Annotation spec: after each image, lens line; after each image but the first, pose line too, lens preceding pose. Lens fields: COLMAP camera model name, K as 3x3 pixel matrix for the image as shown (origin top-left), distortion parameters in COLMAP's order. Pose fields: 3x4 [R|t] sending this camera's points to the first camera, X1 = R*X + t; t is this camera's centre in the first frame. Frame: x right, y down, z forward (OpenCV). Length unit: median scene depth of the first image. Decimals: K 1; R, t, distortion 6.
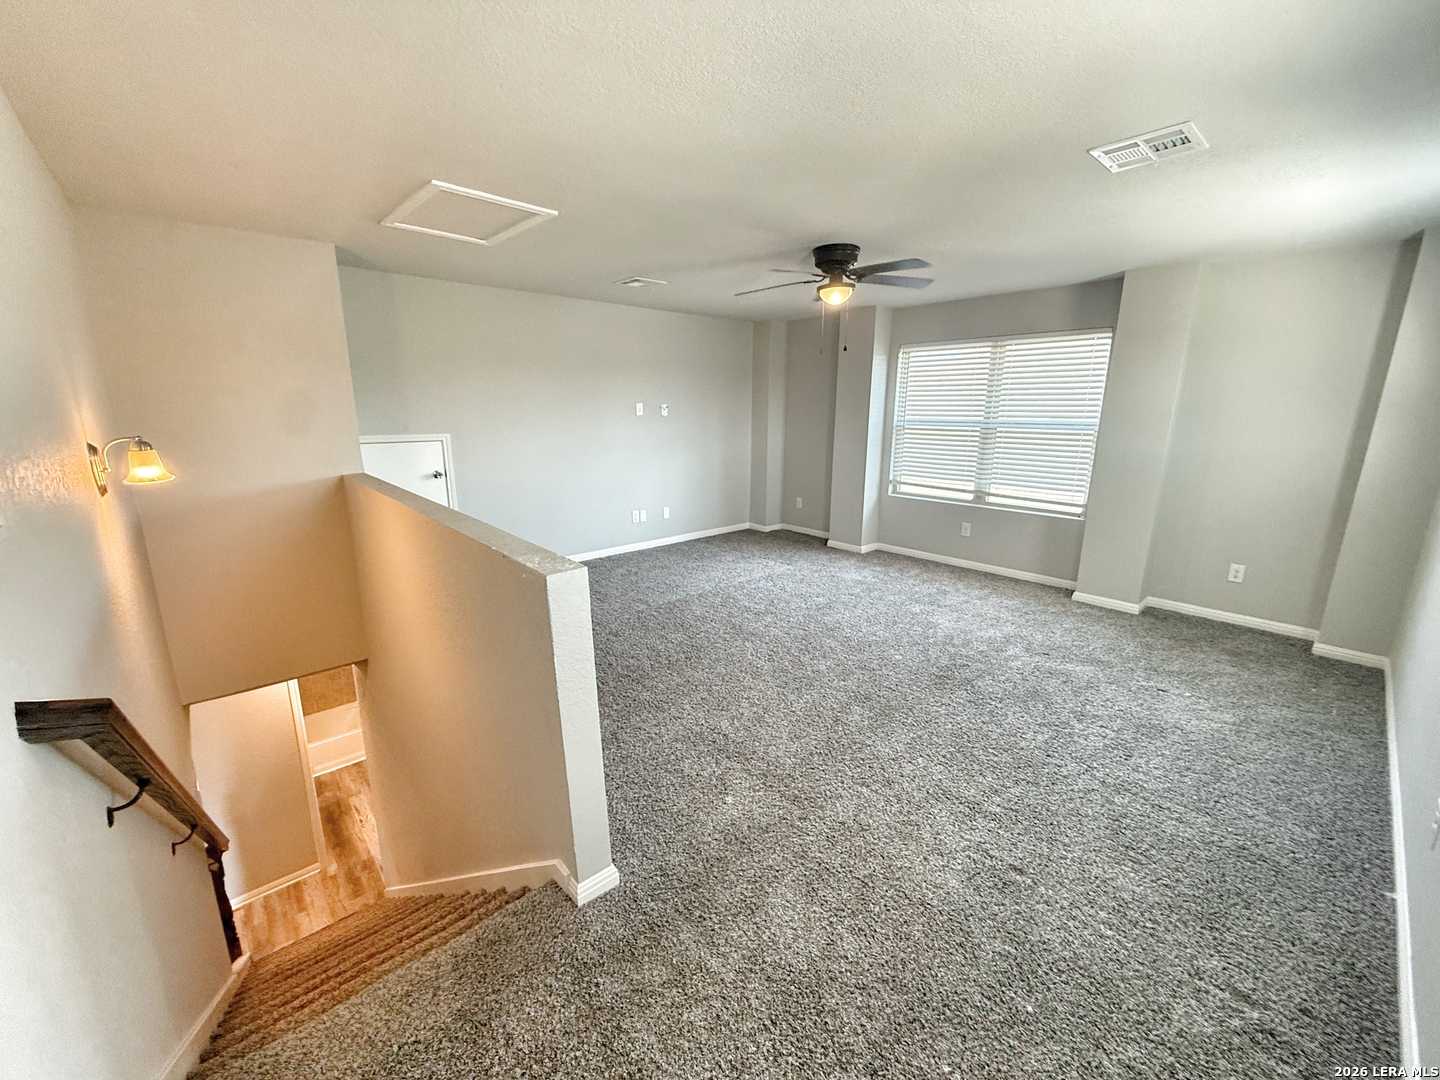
lens RADIAL K [[575.8, 0, 714.7], [0, 575.8, 538.6], [0, 0, 1]] dist [0.000132, 0.000241]
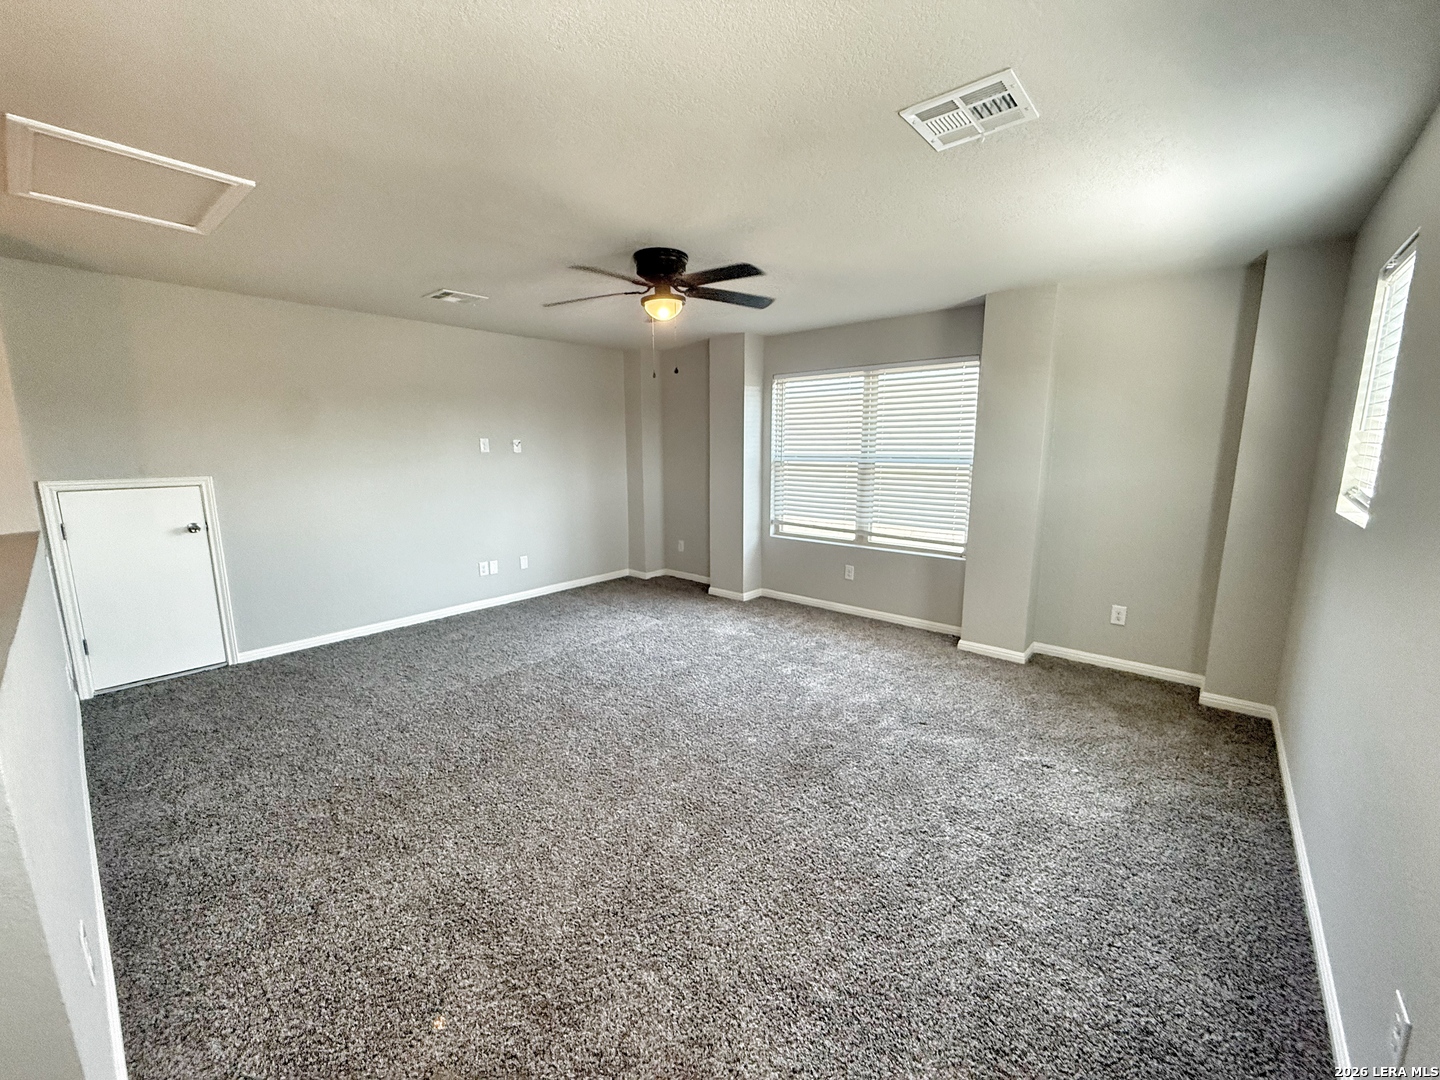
lens RADIAL K [[575.8, 0, 714.7], [0, 575.8, 538.6], [0, 0, 1]] dist [0.000132, 0.000241]
pose [[0.992254, -0.026001, 0.121472, 0.141232], [0.033602, 0.997575, -0.060954, -0.026139], [-0.119592, 0.064564, 0.990722, 0.141334]]
